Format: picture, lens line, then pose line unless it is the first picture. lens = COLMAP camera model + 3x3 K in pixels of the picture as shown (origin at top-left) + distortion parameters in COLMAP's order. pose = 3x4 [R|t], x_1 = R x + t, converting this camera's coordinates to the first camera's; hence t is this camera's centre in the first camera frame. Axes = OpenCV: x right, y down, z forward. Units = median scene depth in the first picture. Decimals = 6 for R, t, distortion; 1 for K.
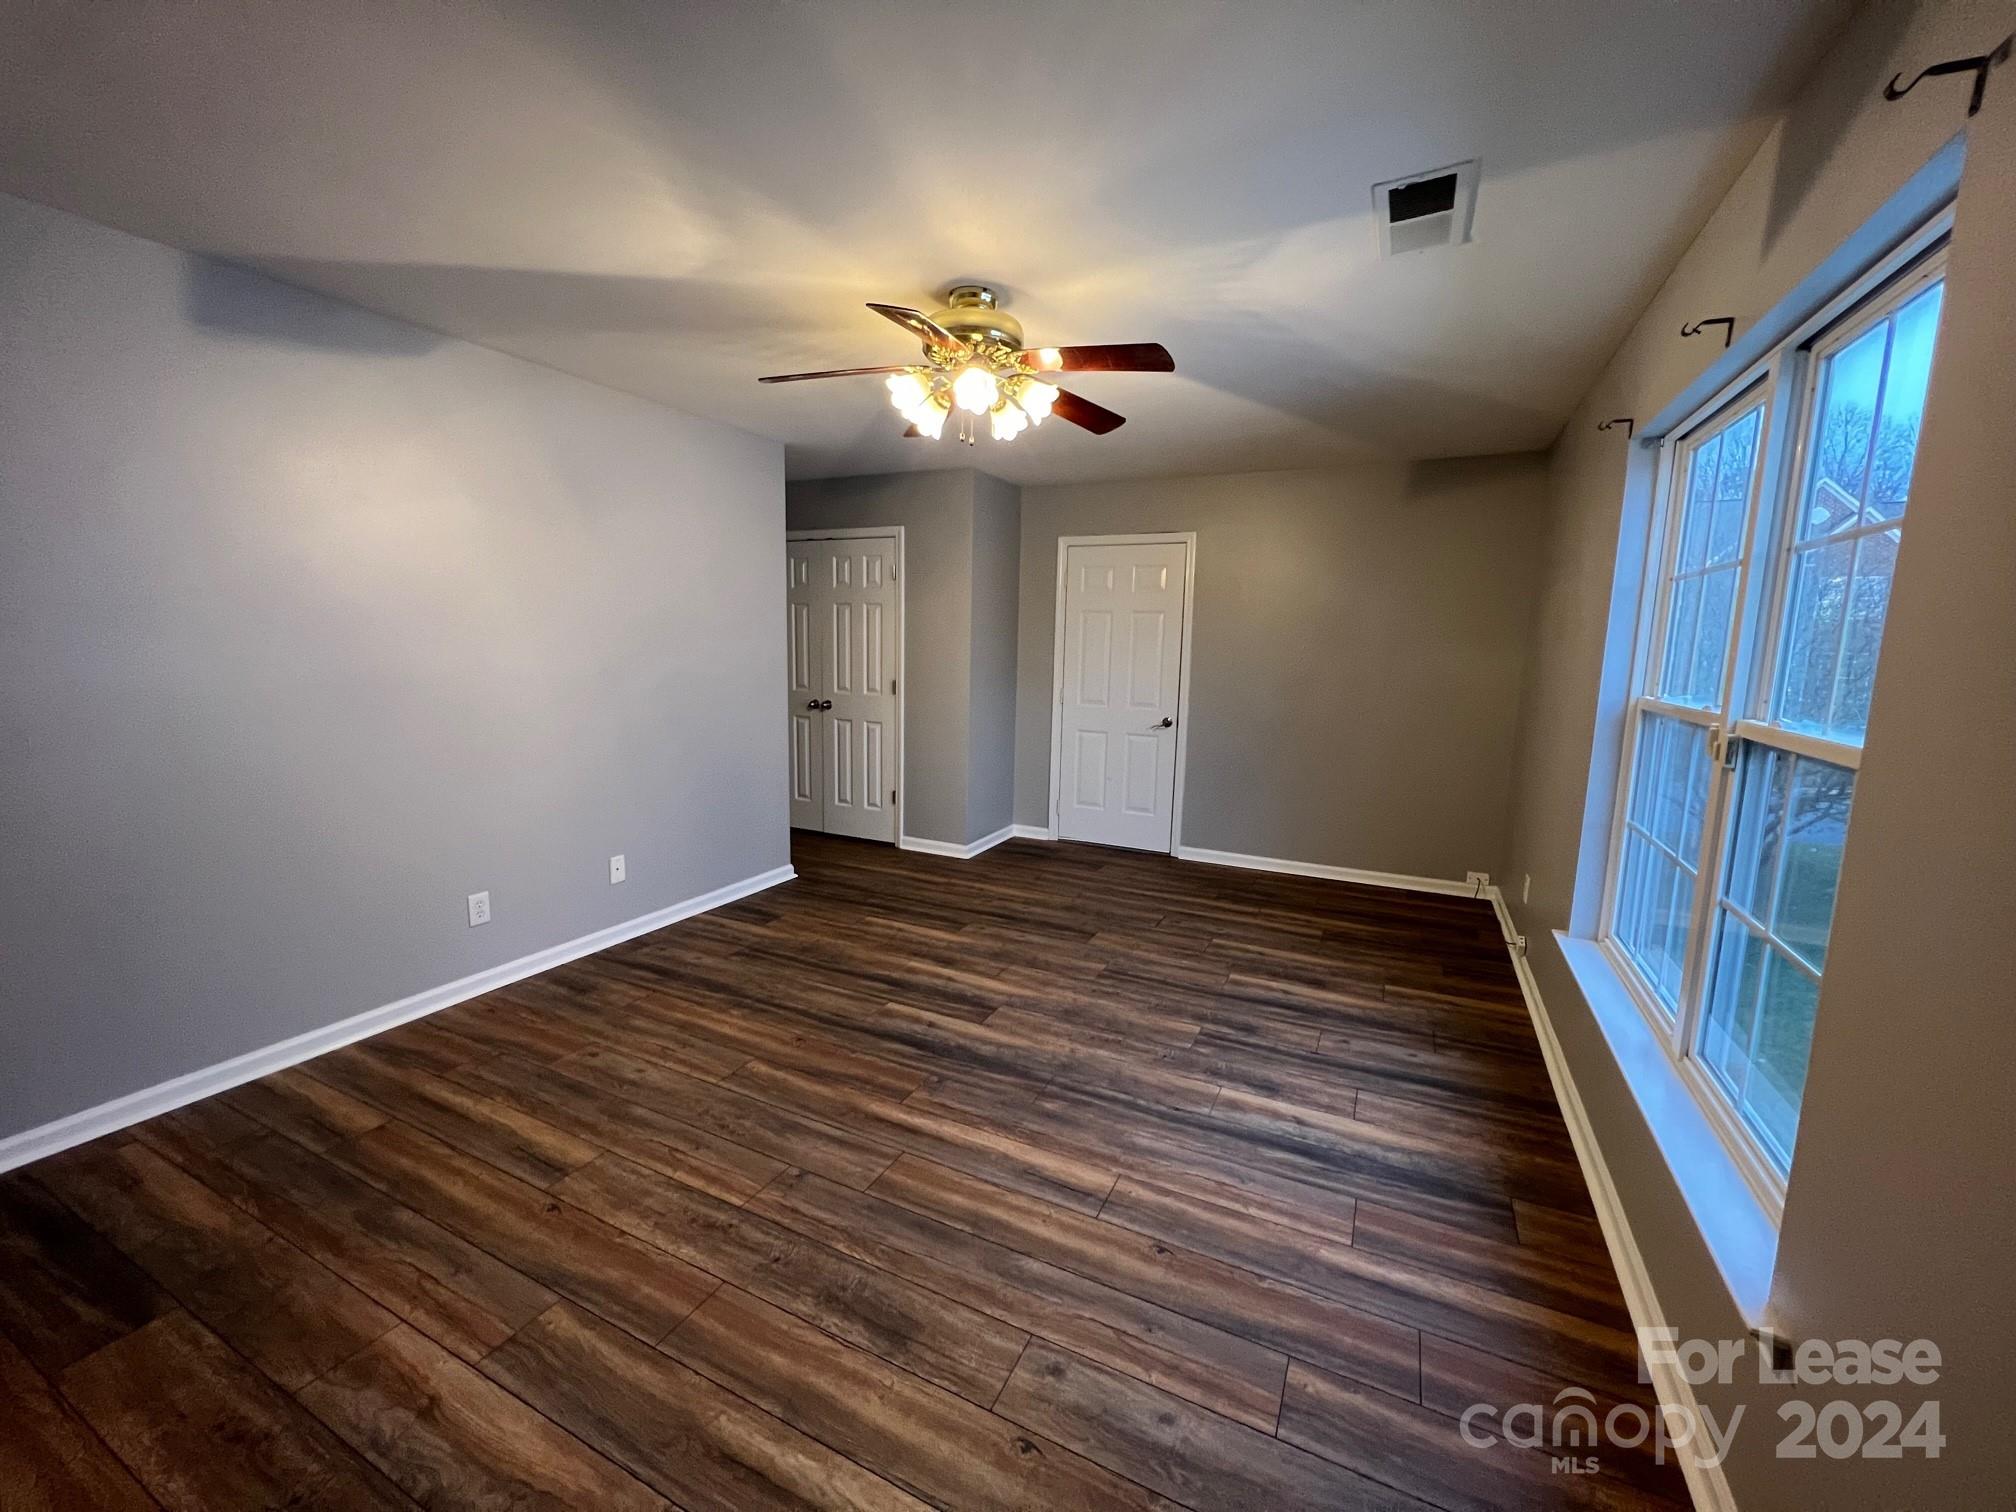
lens RADIAL K [[806.4, 0, 1009.7], [0, 806.4, 749.9], [0, 0, 1]] dist [-0.002371, 0.000844]
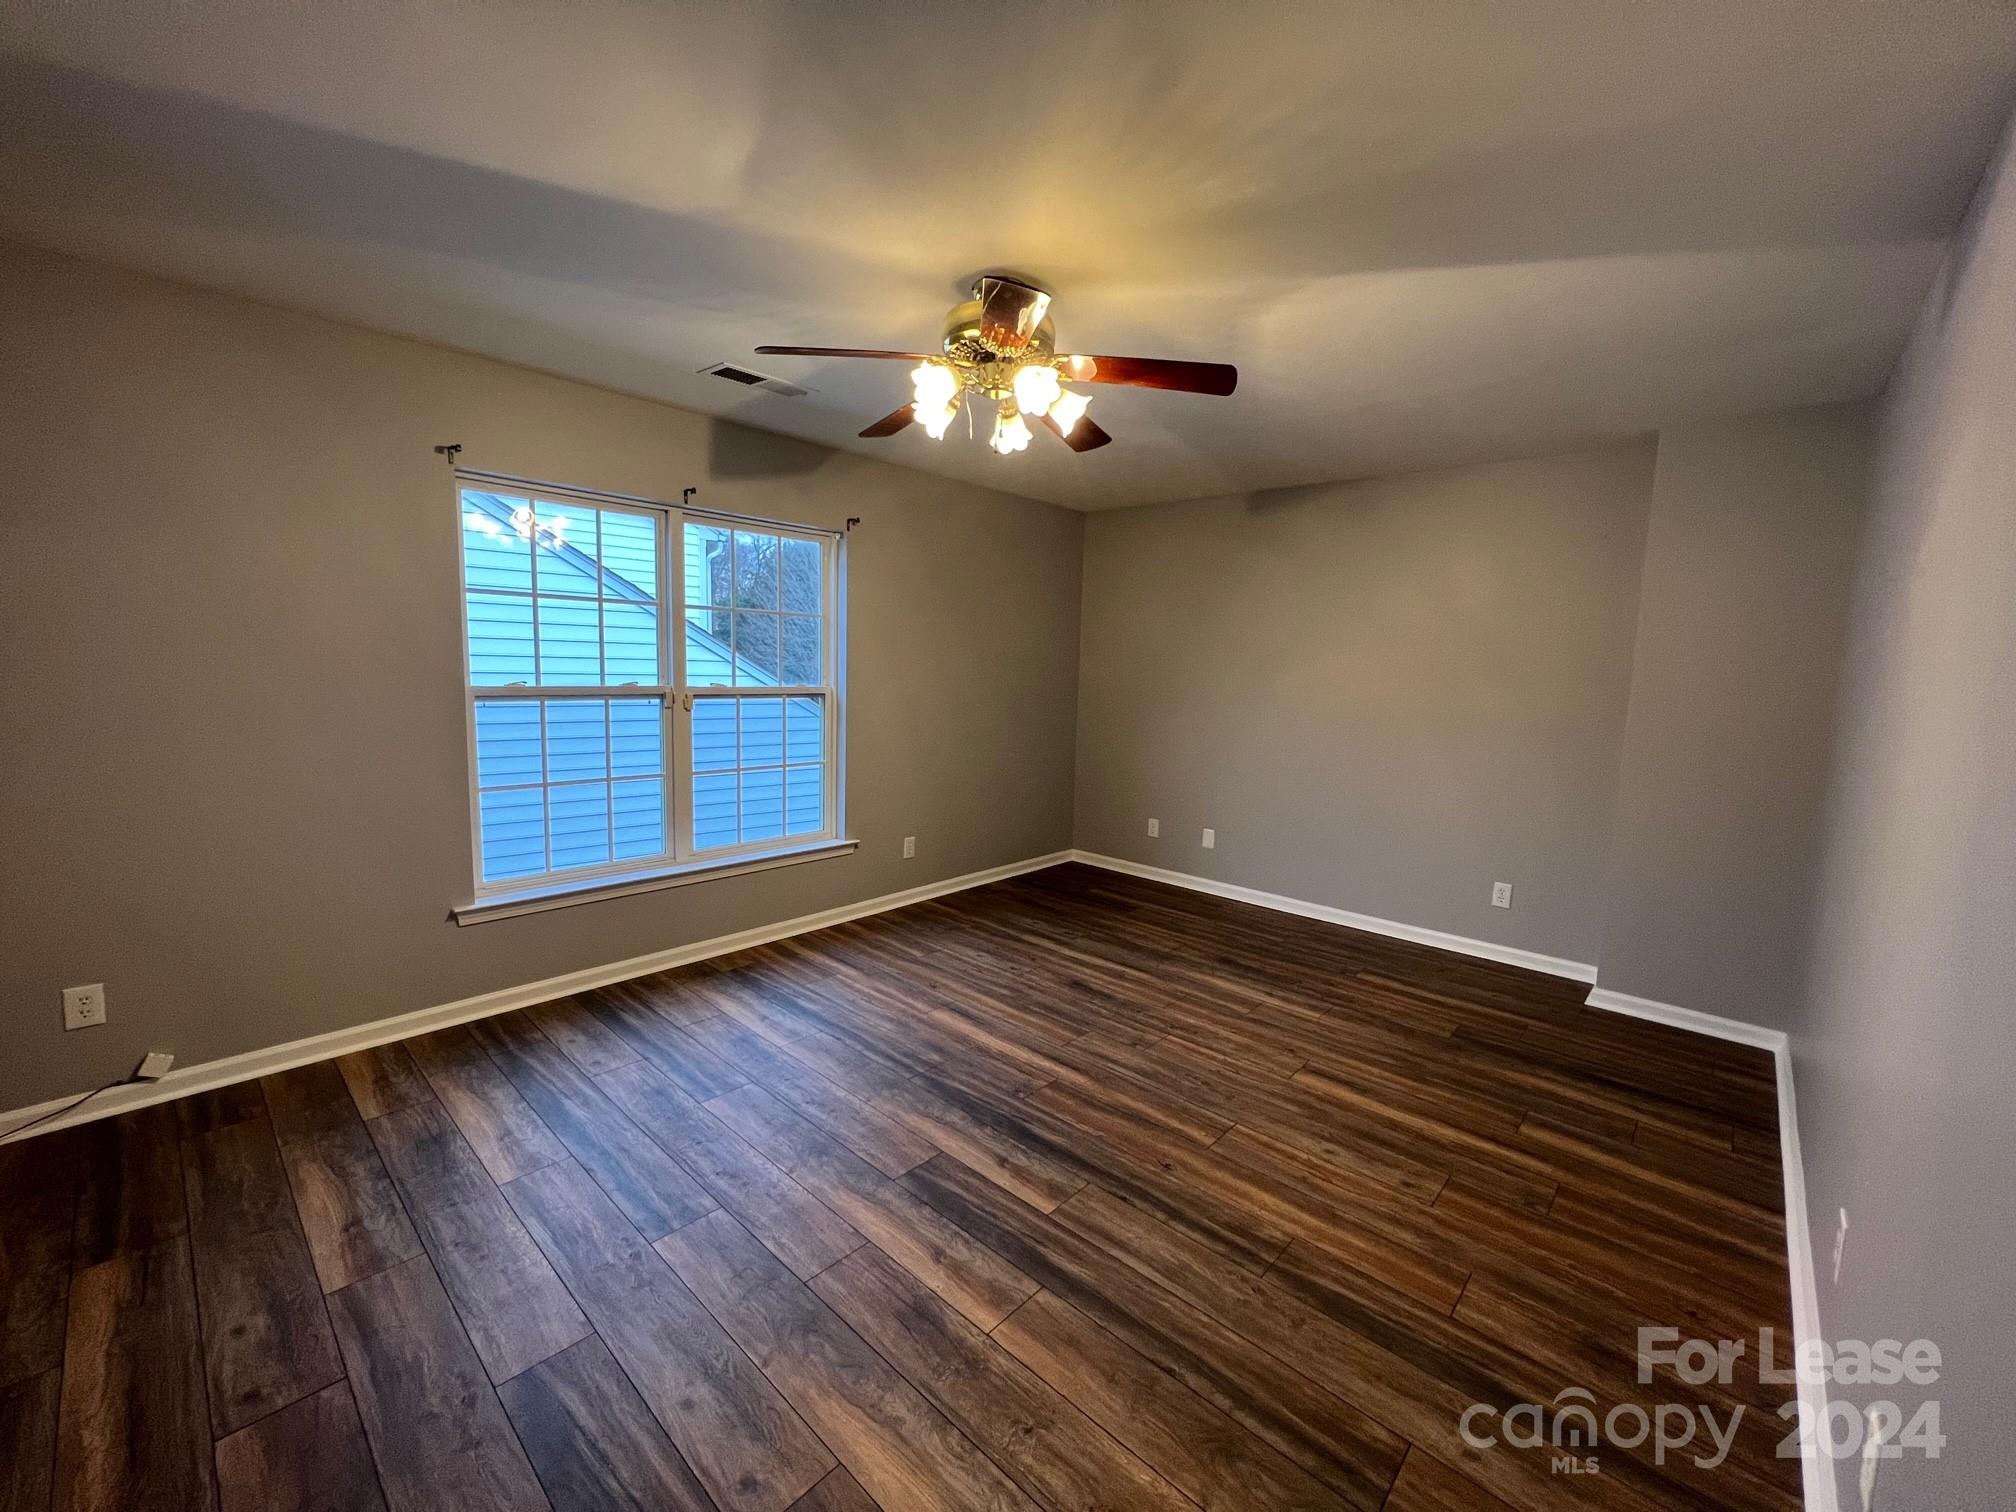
lens RADIAL K [[806.4, 0, 1013.3], [0, 806.4, 761.0], [0, 0, 1]] dist [-0.002371, 0.000844]
pose [[-0.959507, -0.081476, 0.269645, -0.336319], [-0.010280, 0.966746, 0.255531, -0.274044], [-0.281498, 0.242412, -0.928437, 1.916319]]
